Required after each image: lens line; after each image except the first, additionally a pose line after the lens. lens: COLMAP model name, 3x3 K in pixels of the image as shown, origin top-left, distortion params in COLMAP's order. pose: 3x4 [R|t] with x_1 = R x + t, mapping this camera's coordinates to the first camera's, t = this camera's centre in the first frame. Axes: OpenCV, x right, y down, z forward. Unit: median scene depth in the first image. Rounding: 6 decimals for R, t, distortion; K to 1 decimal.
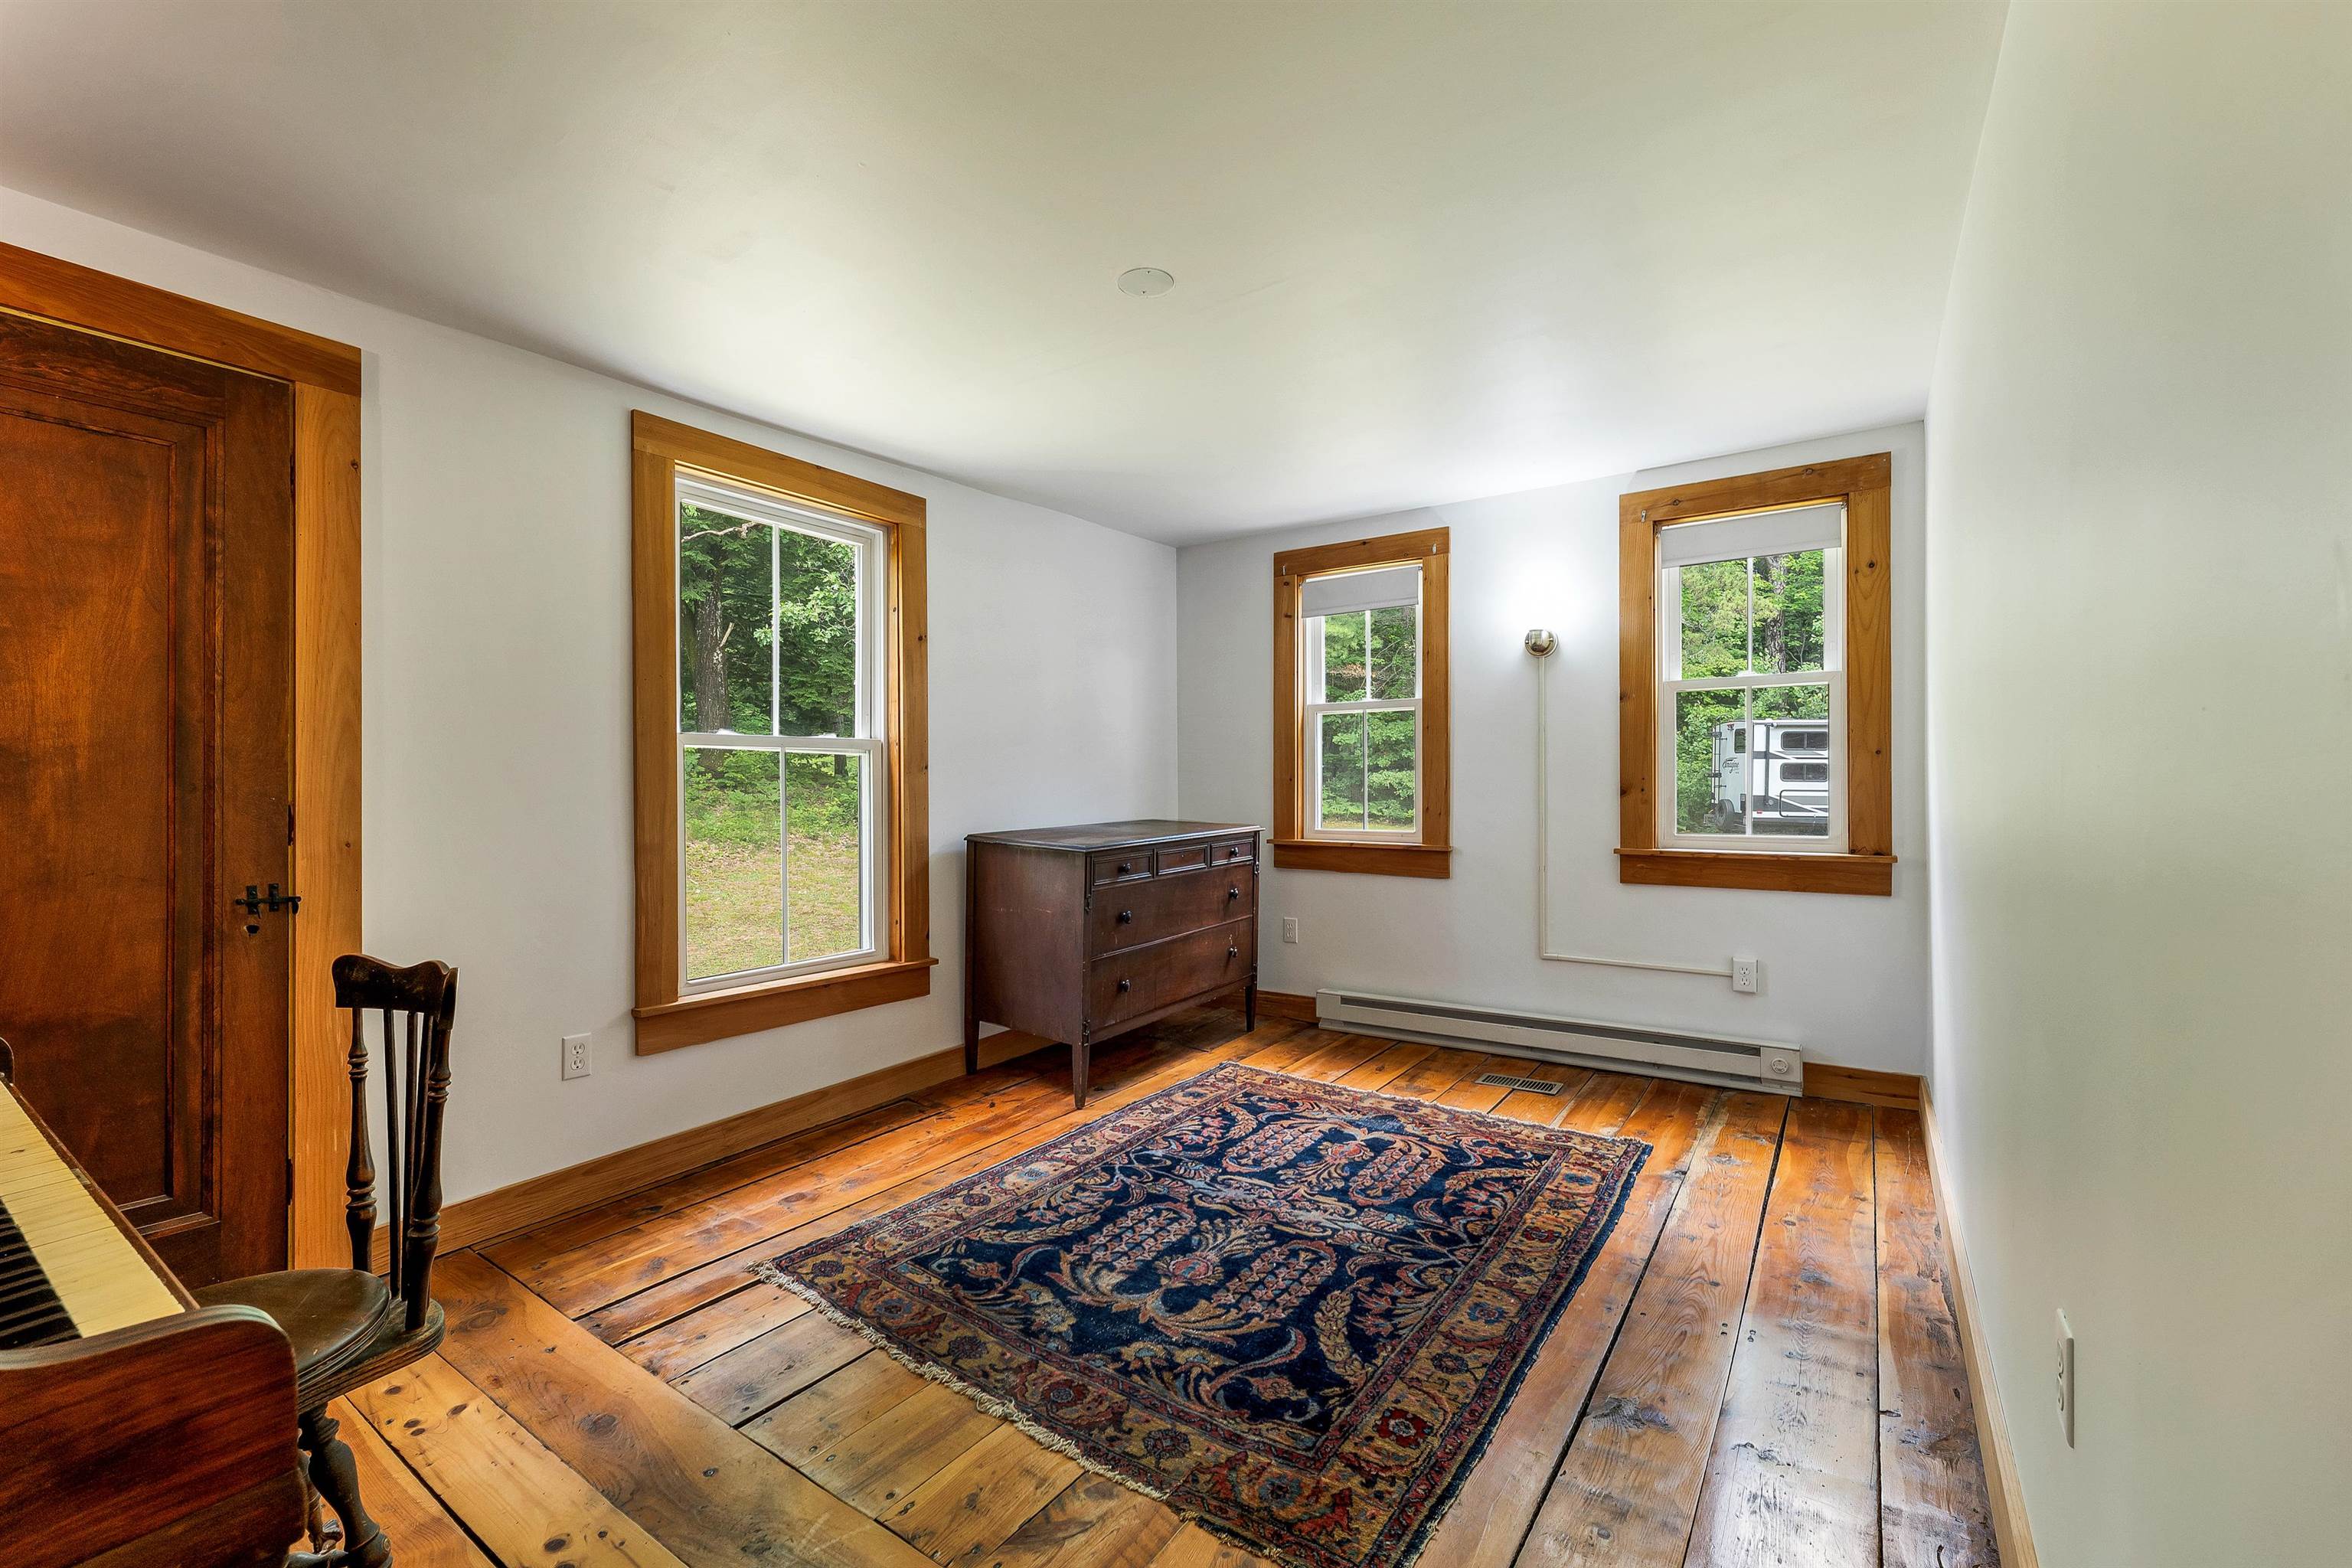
lens RADIAL K [[983.4, 0, 1163.3], [0, 983.4, 782.8], [0, 0, 1]] dist [0.003466, -0.001079]
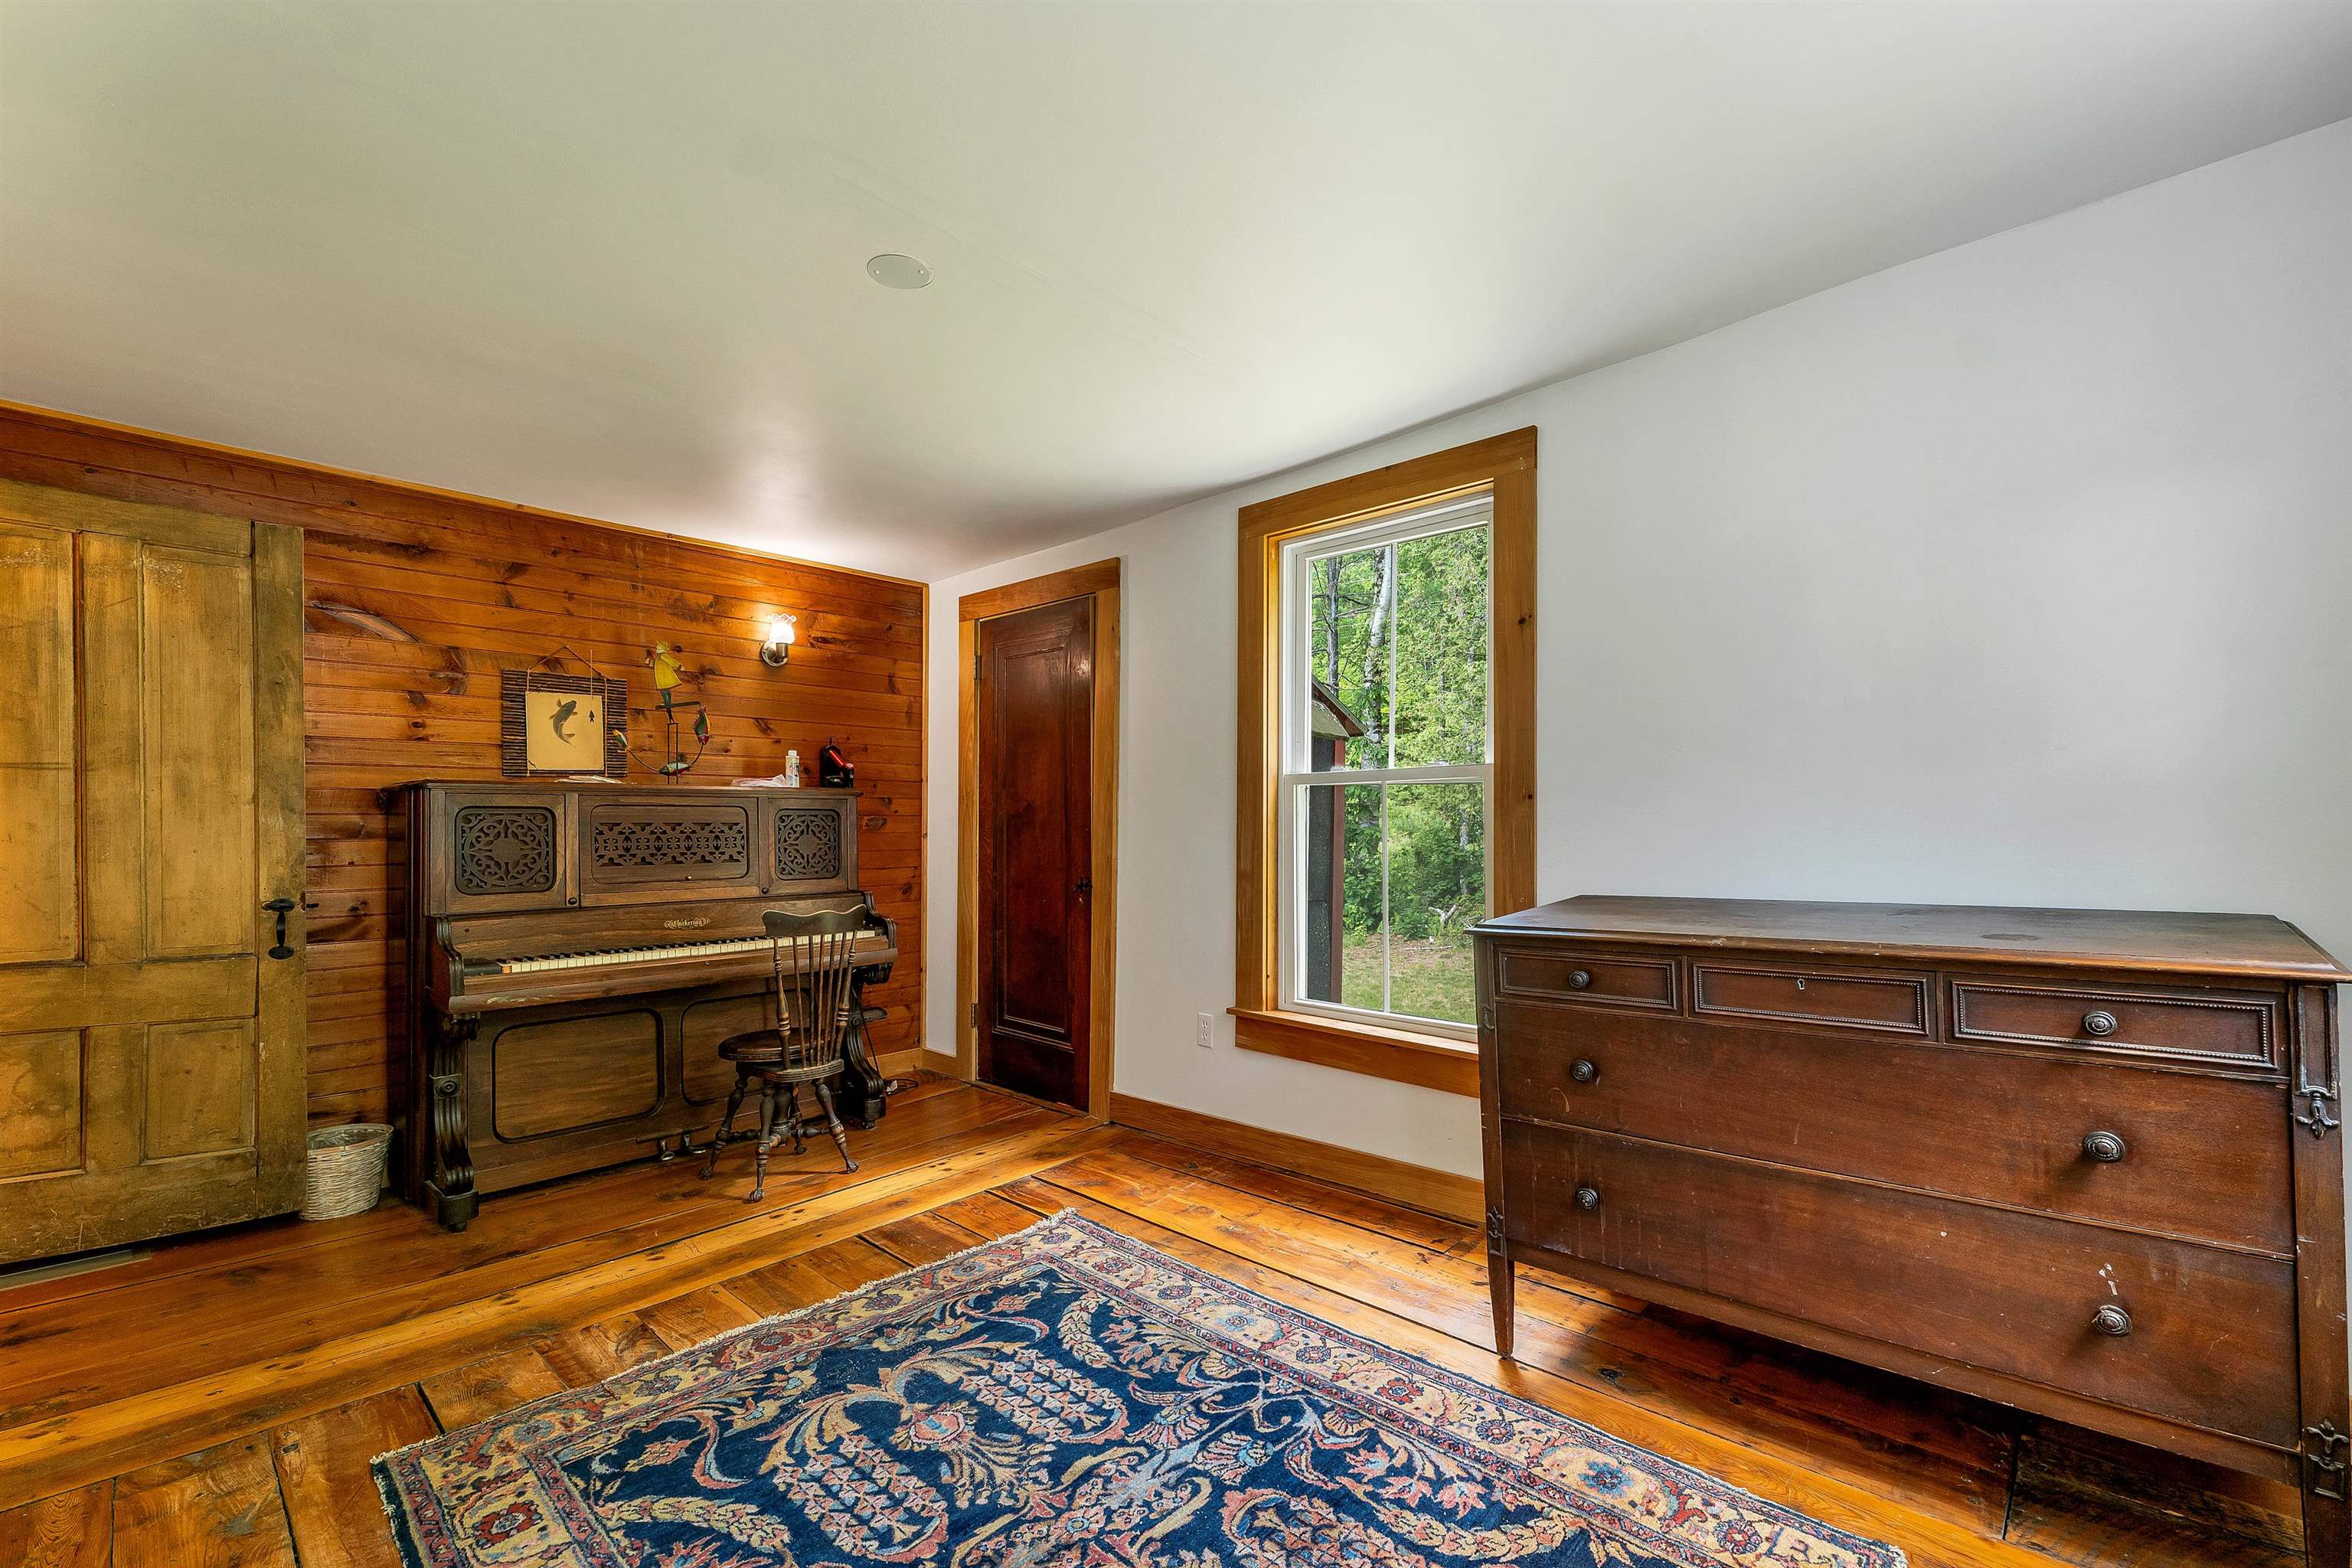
lens RADIAL K [[983.4, 0, 1162.4], [0, 983.4, 803.6], [0, 0, 1]] dist [0.003466, -0.001079]
pose [[-0.134732, -0.008070, -0.990849, 0.676998], [0.013762, 0.999855, -0.010014, -0.008607], [0.990787, -0.014985, -0.134601, 1.084528]]
